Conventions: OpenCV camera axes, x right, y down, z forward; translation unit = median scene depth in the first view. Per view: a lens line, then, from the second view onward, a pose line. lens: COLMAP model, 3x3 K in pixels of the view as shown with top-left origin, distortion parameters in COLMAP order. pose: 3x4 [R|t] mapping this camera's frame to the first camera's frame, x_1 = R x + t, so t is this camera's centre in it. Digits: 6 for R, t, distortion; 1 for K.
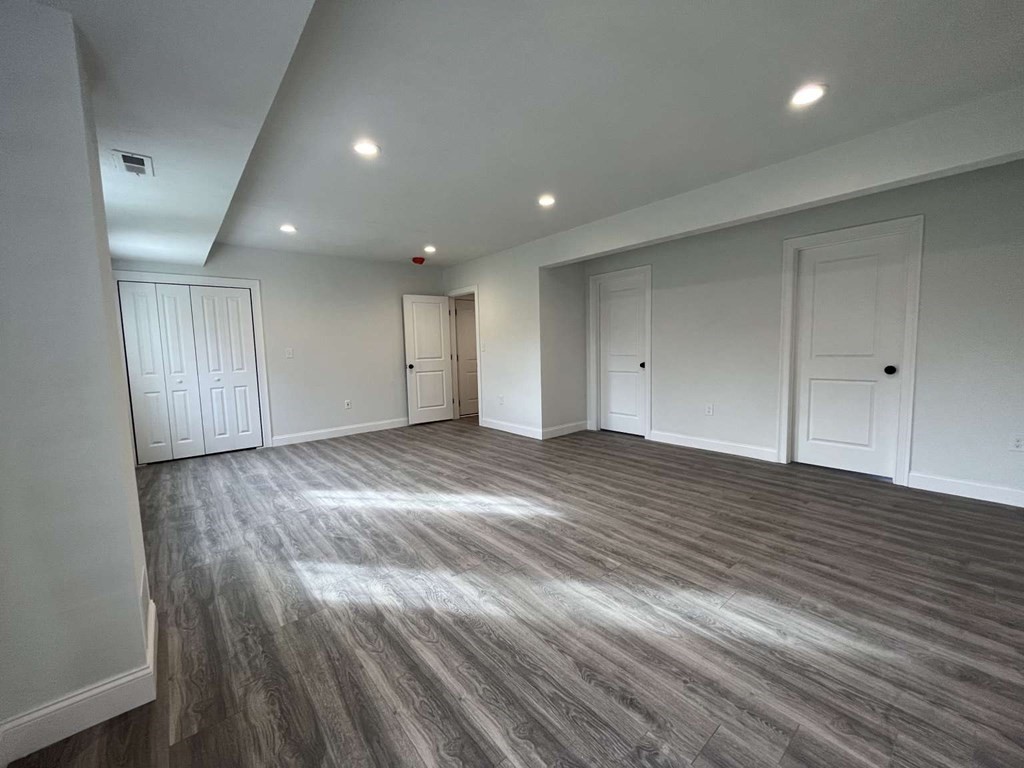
lens RADIAL K [[410.4, 0, 513.2], [0, 410.4, 383.8], [0, 0, 1]] dist [-0.003176, -0.000489]
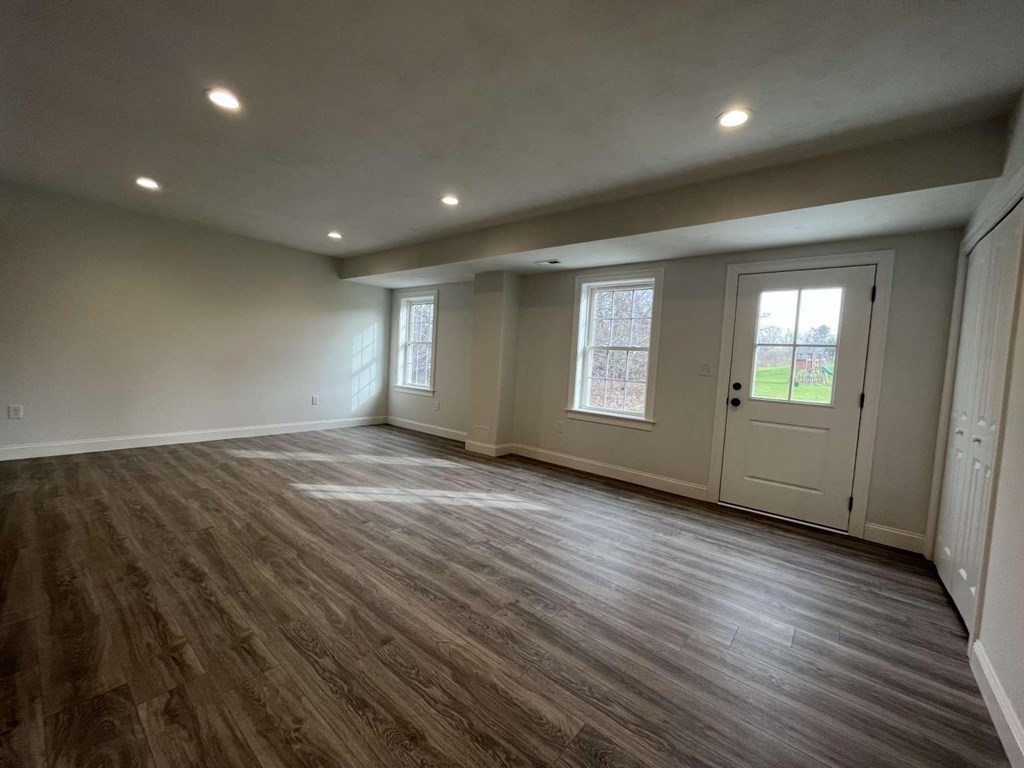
lens RADIAL K [[410.4, 0, 510.4], [0, 410.4, 384.4], [0, 0, 1]] dist [-0.003176, -0.000489]
pose [[-0.983926, -0.021220, -0.177313, -0.262509], [-0.048191, 0.987629, 0.149223, -0.159679], [0.171953, 0.155369, -0.972776, 1.963499]]
